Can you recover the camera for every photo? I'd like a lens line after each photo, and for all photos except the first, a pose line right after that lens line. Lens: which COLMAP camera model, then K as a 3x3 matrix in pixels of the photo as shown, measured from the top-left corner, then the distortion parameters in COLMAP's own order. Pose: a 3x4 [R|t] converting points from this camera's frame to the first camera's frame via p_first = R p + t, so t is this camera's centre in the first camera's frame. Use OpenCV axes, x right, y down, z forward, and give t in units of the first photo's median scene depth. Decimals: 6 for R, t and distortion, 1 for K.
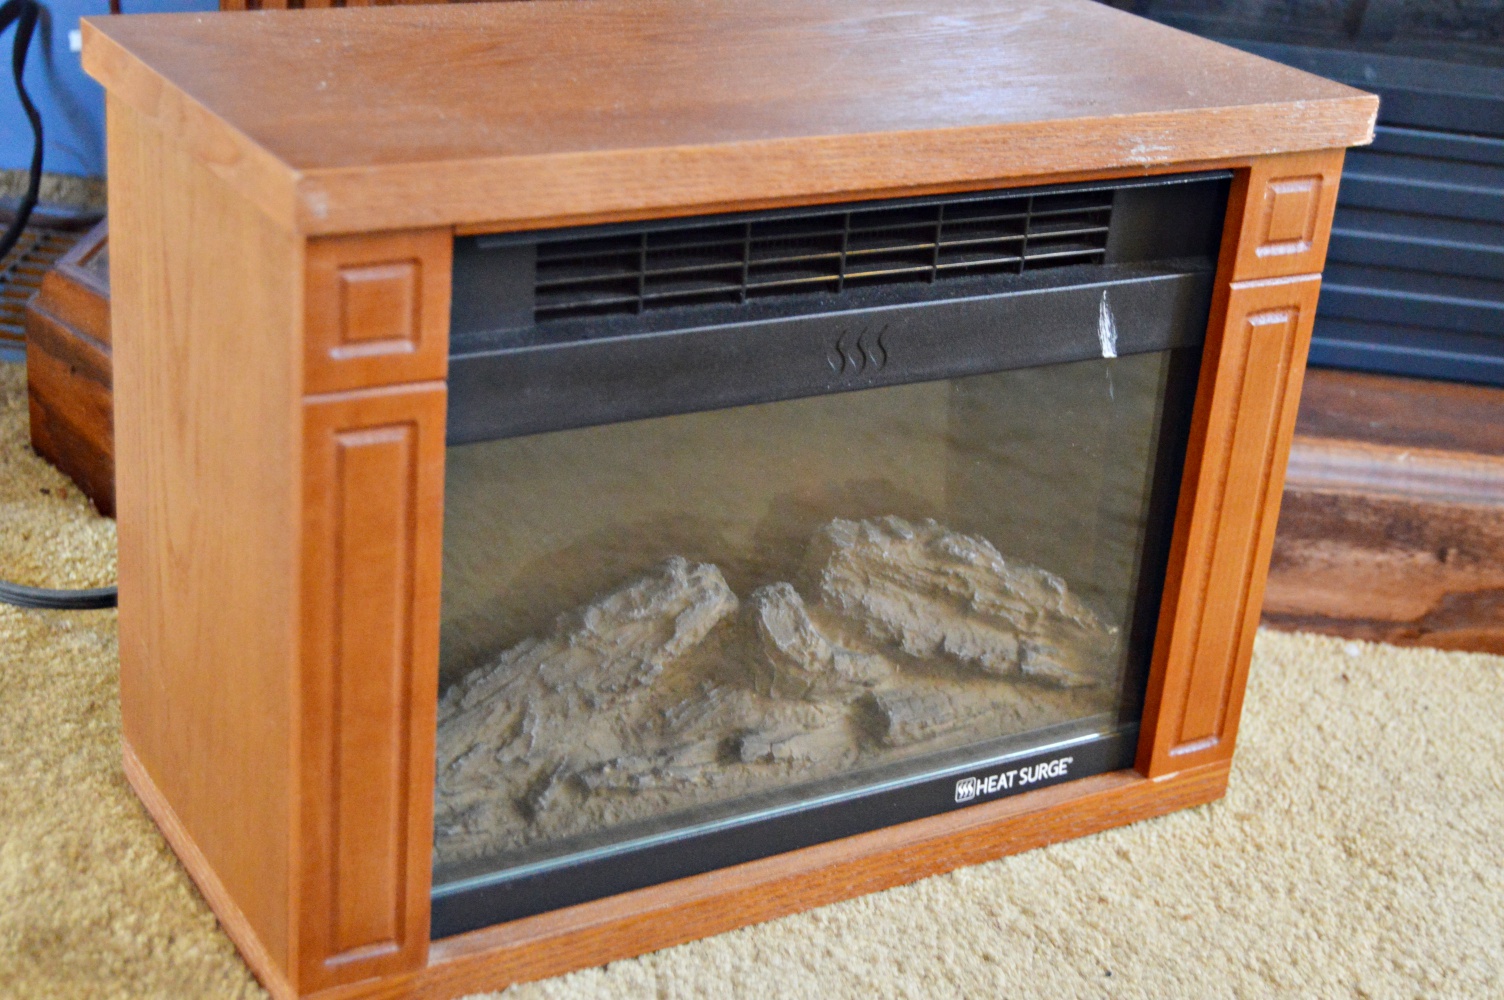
lens RADIAL K [[2437.3, 0, 766.0], [0, 2437.3, 491.8], [0, 0, 1]] dist [-0.001061, 0.000000]
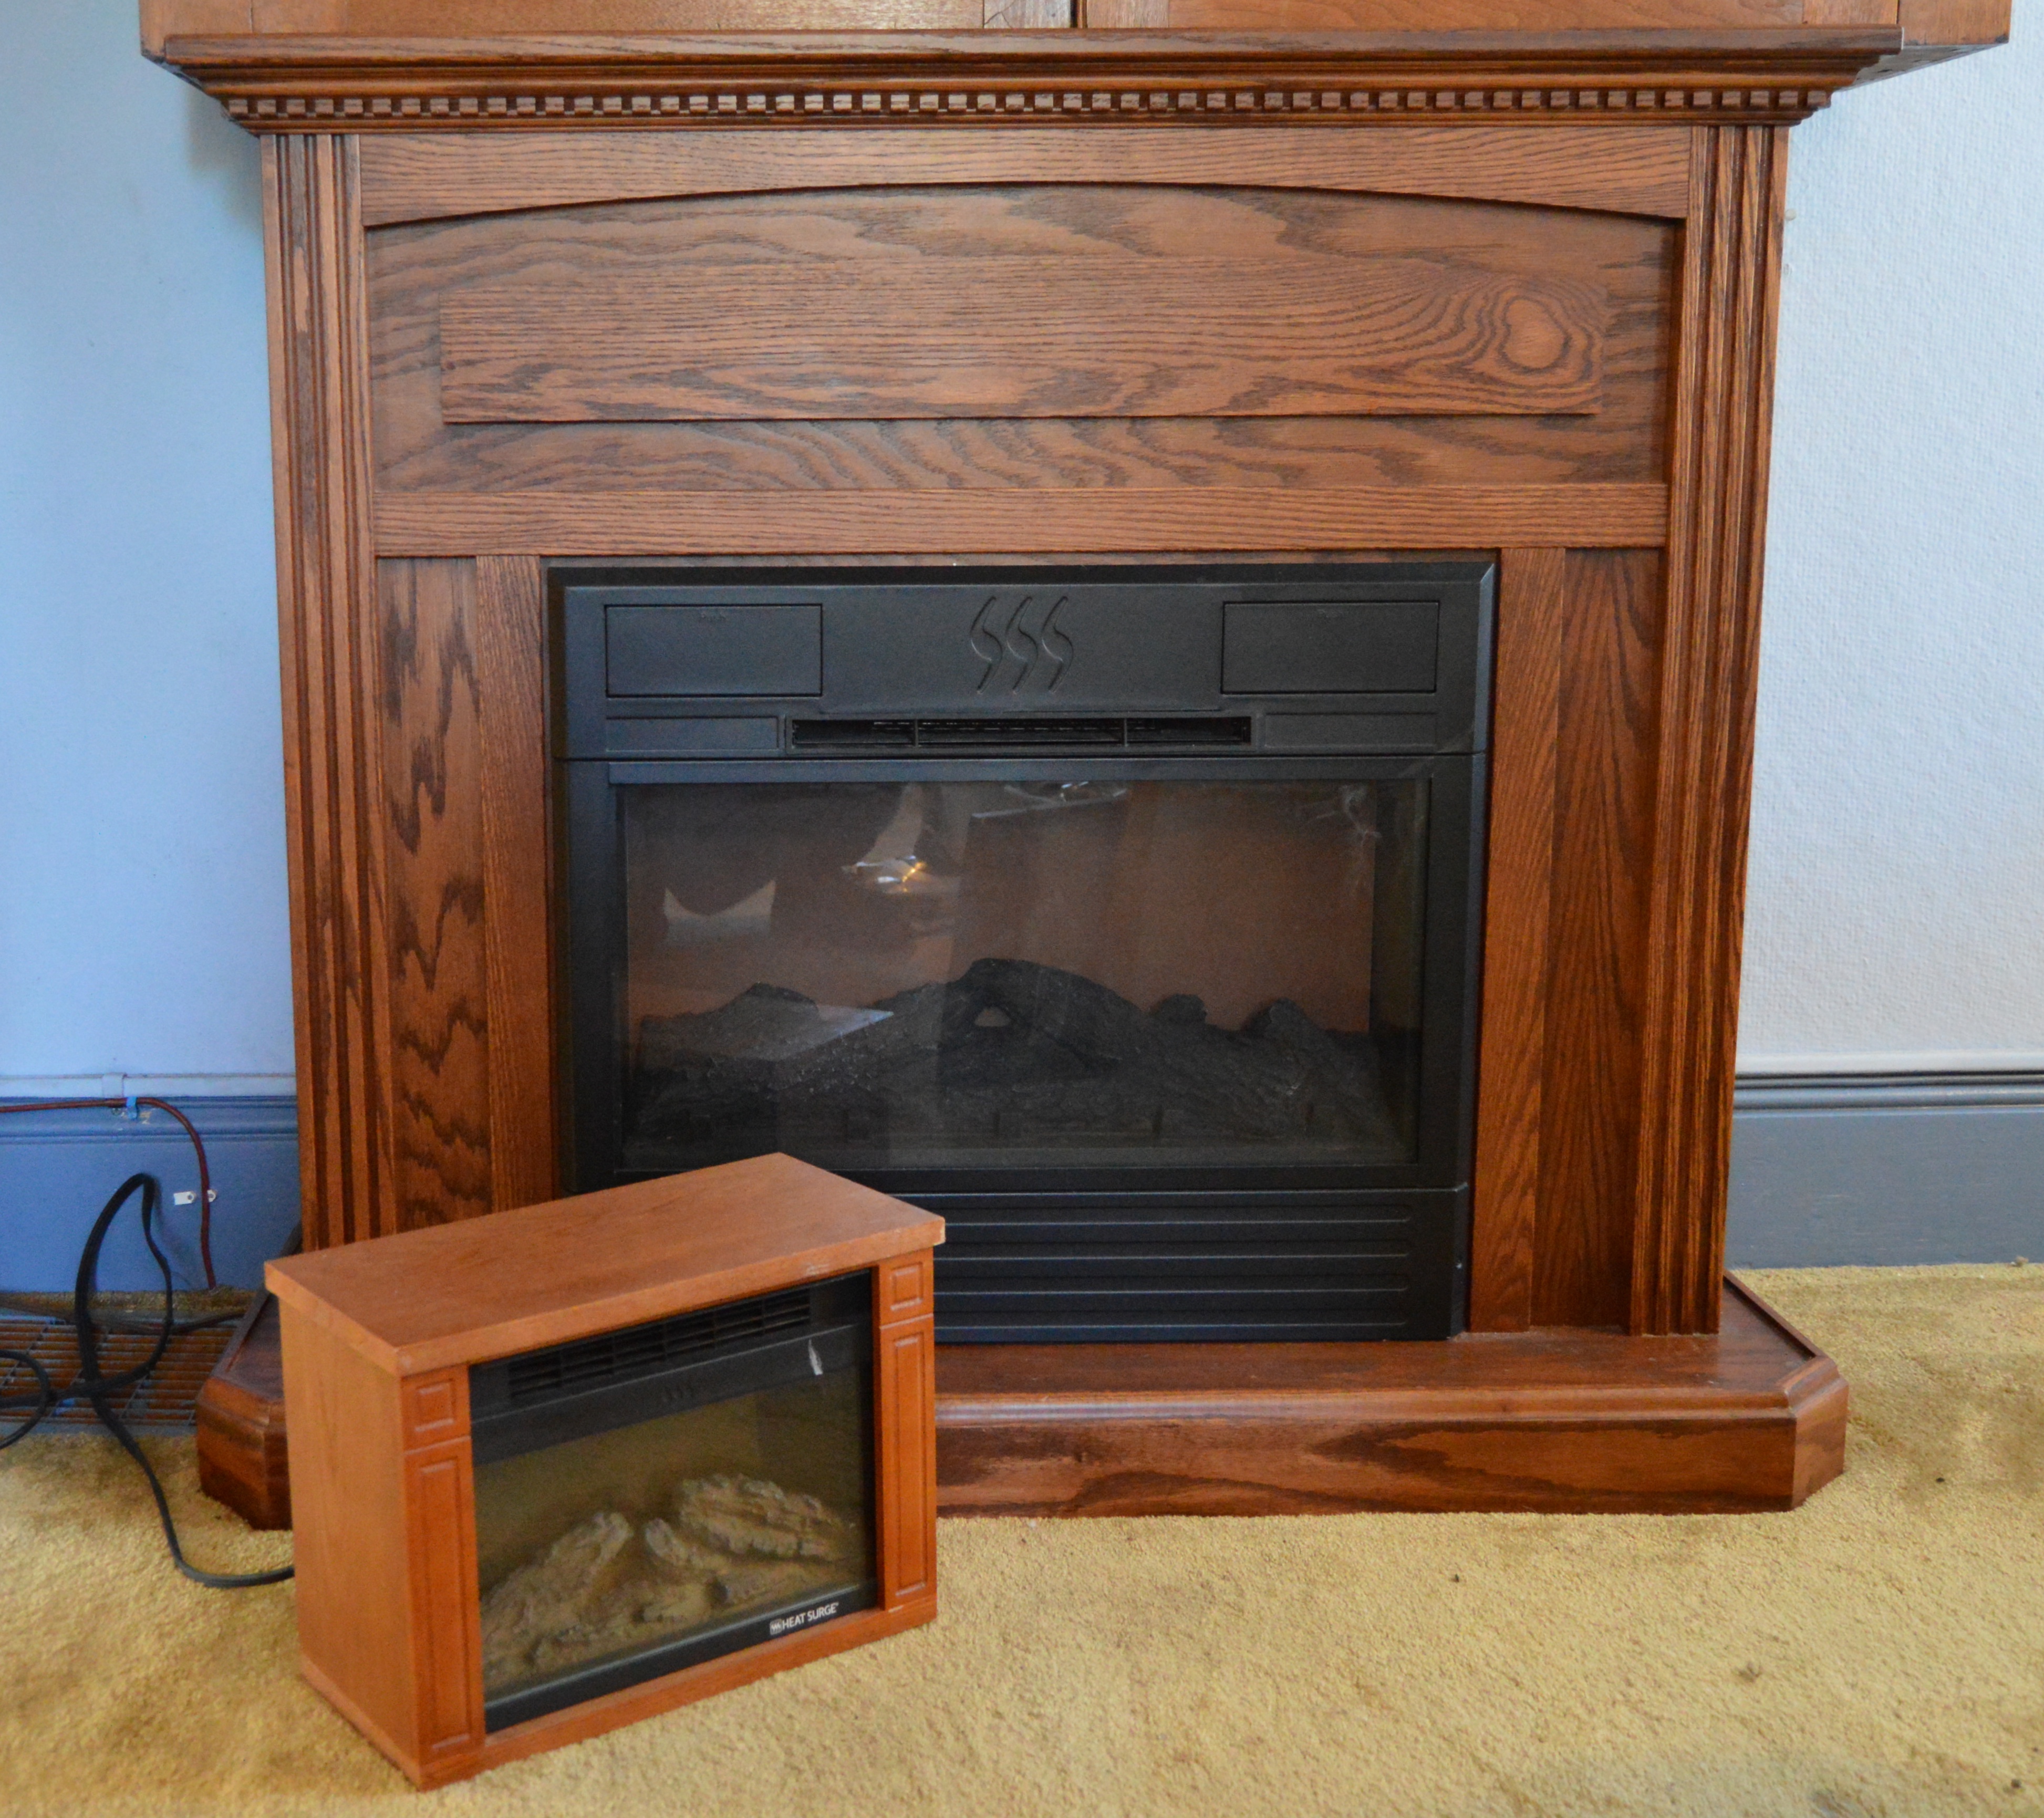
lens RADIAL K [[2354.0, 0, 759.8], [0, 2354.0, 878.0], [0, 0, 1]] dist [-0.023079, 0.000000]
pose [[0.993471, -0.110788, 0.027244, 0.086695], [0.114089, 0.965290, -0.234946, -0.004216], [-0.000269, 0.236520, 0.971626, -0.820984]]
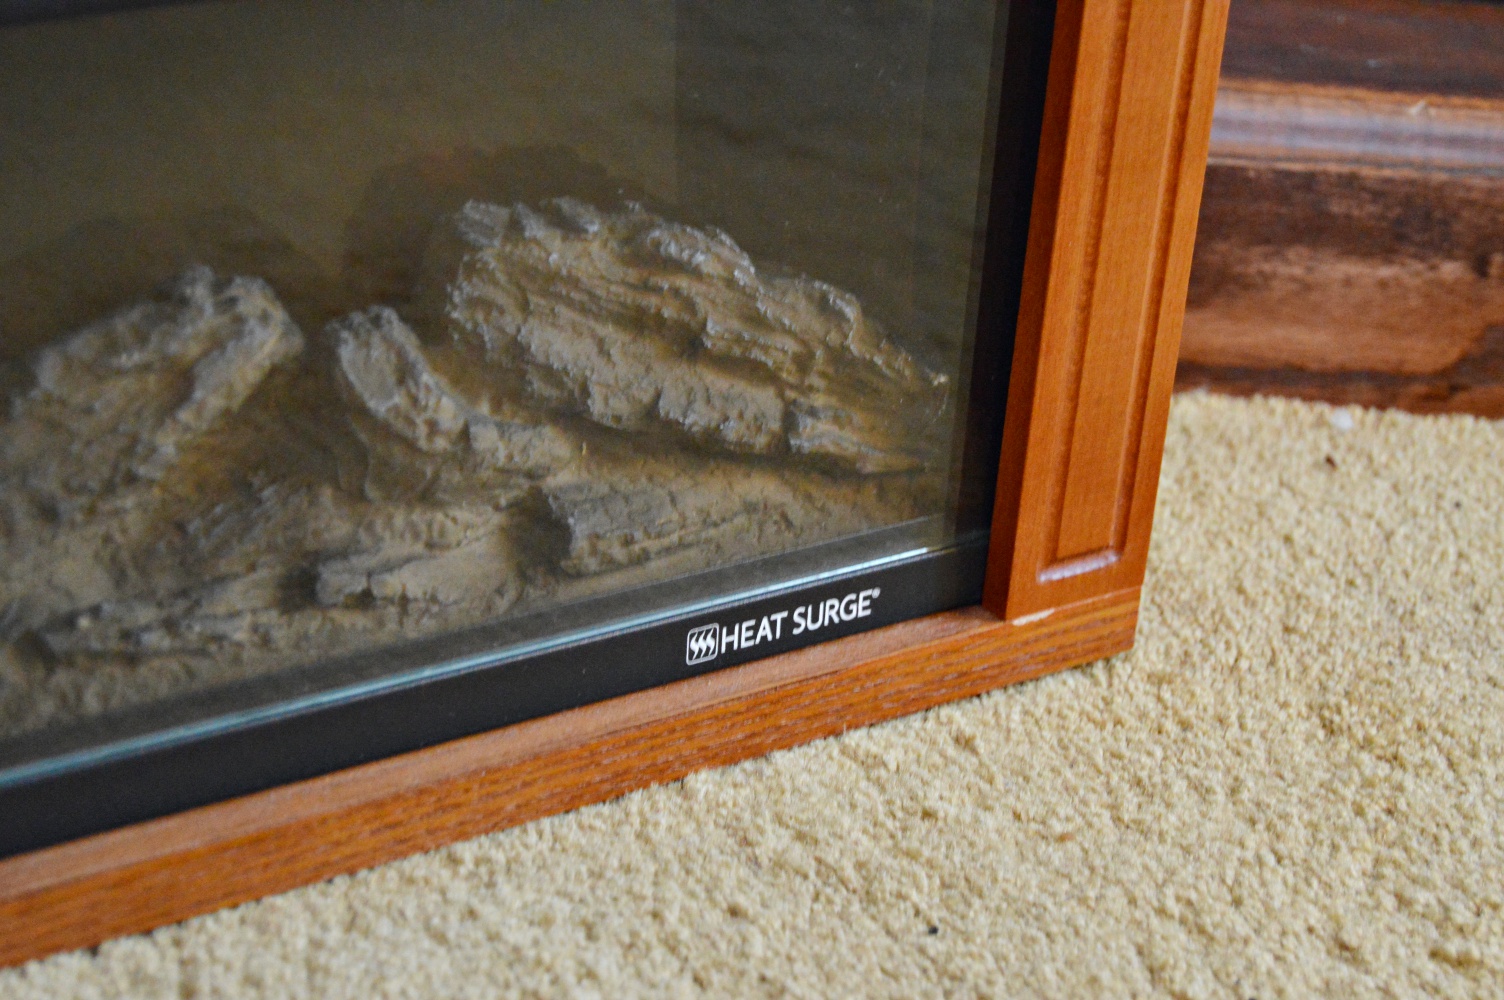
lens RADIAL K [[3628.6, 0, 745.5], [0, 3628.6, 503.3], [0, 0, 1]] dist [0.025250, 0.000000]
pose [[0.997873, -0.031864, 0.056876, 0.043367], [0.028387, 0.997738, 0.060941, 0.032814], [-0.058689, -0.059197, 0.996520, 0.097954]]
